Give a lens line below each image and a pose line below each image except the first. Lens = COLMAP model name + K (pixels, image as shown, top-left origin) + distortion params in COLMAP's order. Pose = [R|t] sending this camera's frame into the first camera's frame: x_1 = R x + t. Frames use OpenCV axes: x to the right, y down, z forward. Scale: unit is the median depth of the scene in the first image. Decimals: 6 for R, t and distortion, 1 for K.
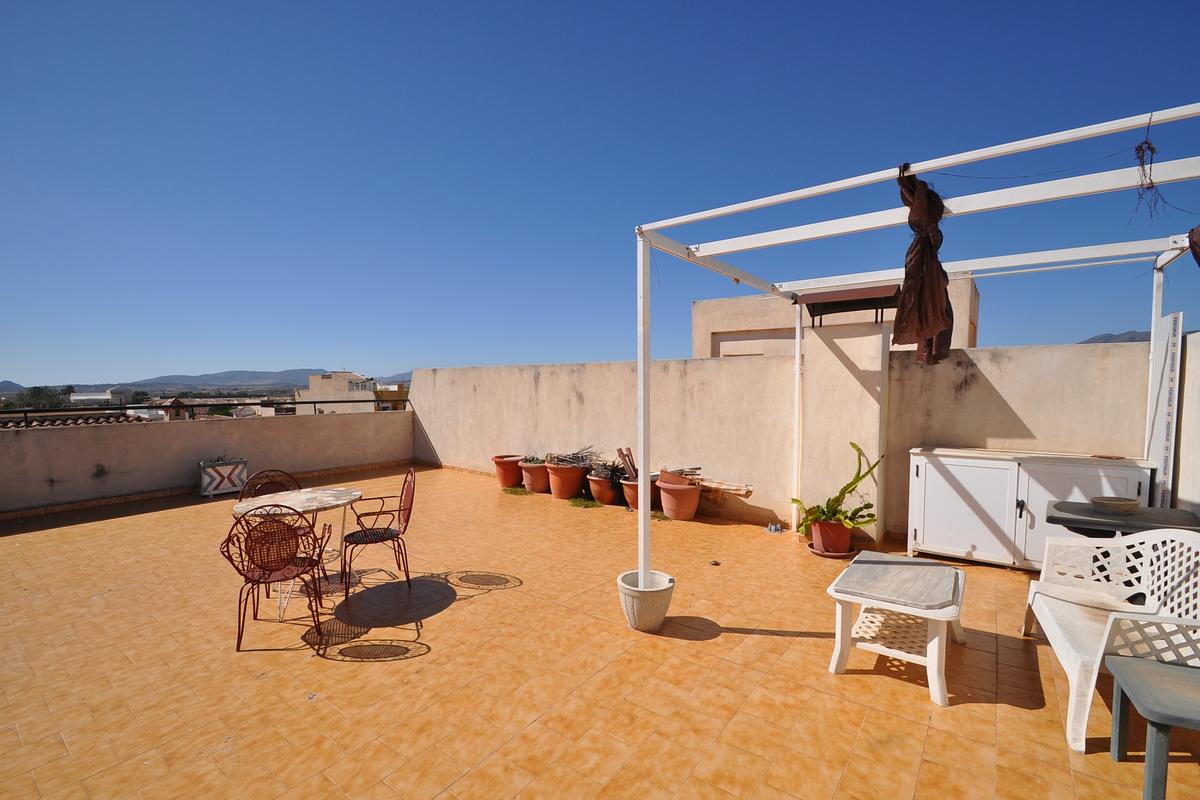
lens RADIAL K [[524.7, 0, 603.9], [0, 524.7, 396.3], [0, 0, 1]] dist [-0.004645, -0.001226]
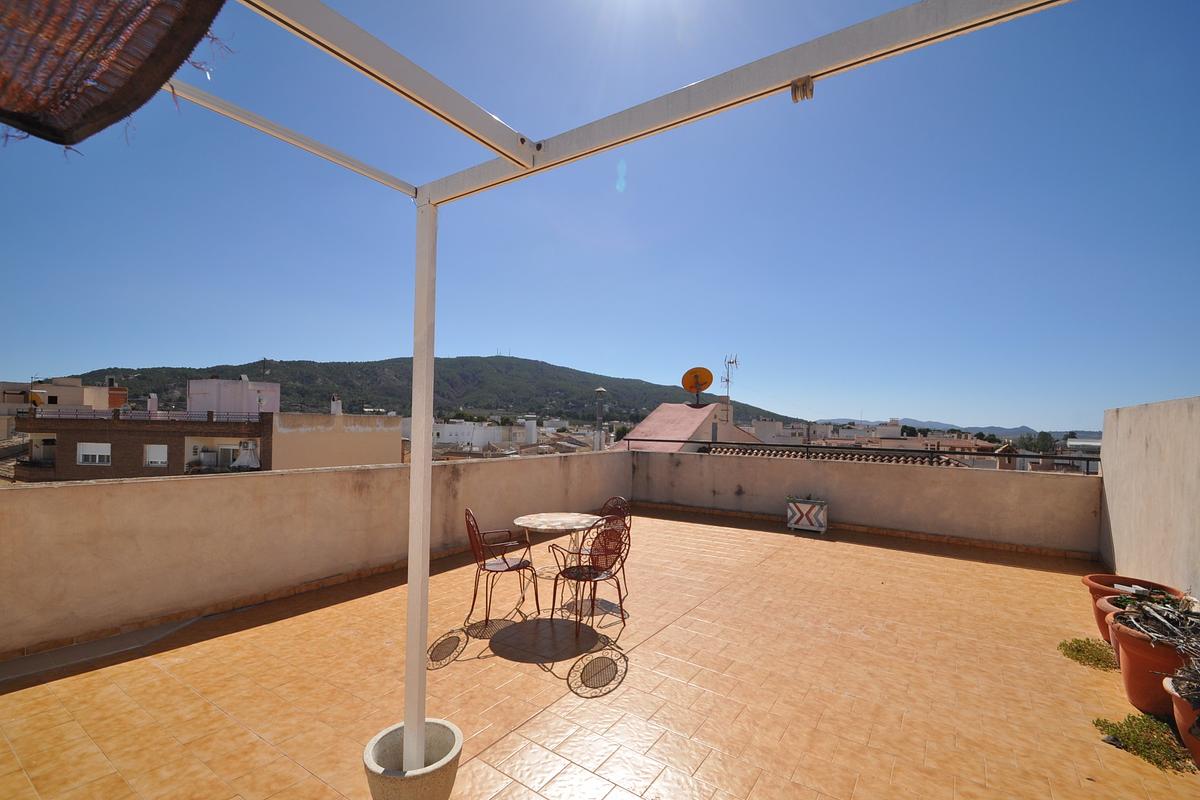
lens RADIAL K [[524.7, 0, 604.1], [0, 524.7, 406.7], [0, 0, 1]] dist [-0.004645, -0.001226]
pose [[0.051917, -0.024338, -0.998355, 0.326144], [-0.044351, 0.998660, -0.026652, -0.017574], [0.997666, 0.045662, 0.050768, 0.536692]]
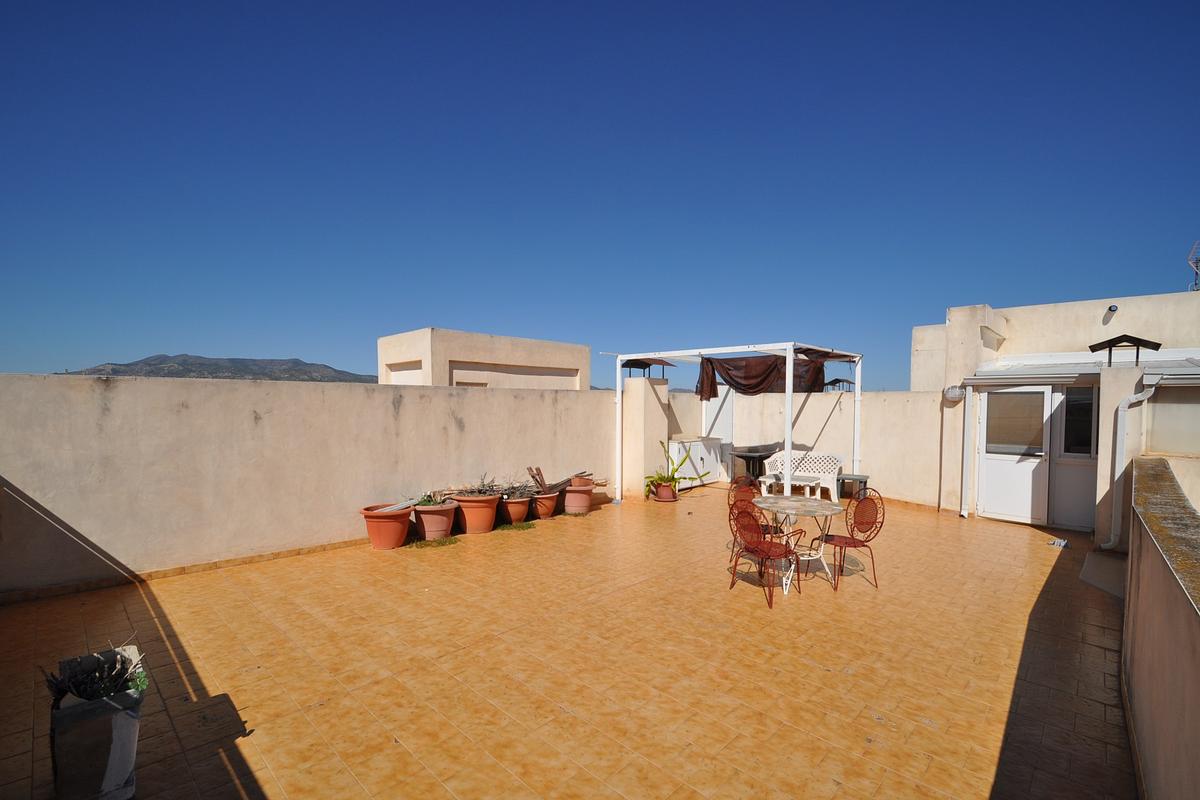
lens RADIAL K [[524.7, 0, 598.8], [0, 524.7, 401.5], [0, 0, 1]] dist [-0.004645, -0.001226]
pose [[0.122156, 0.008100, 0.992478, -0.992769], [0.016427, 0.999813, -0.010181, -0.025528], [-0.992375, 0.017547, 0.122001, 0.687108]]
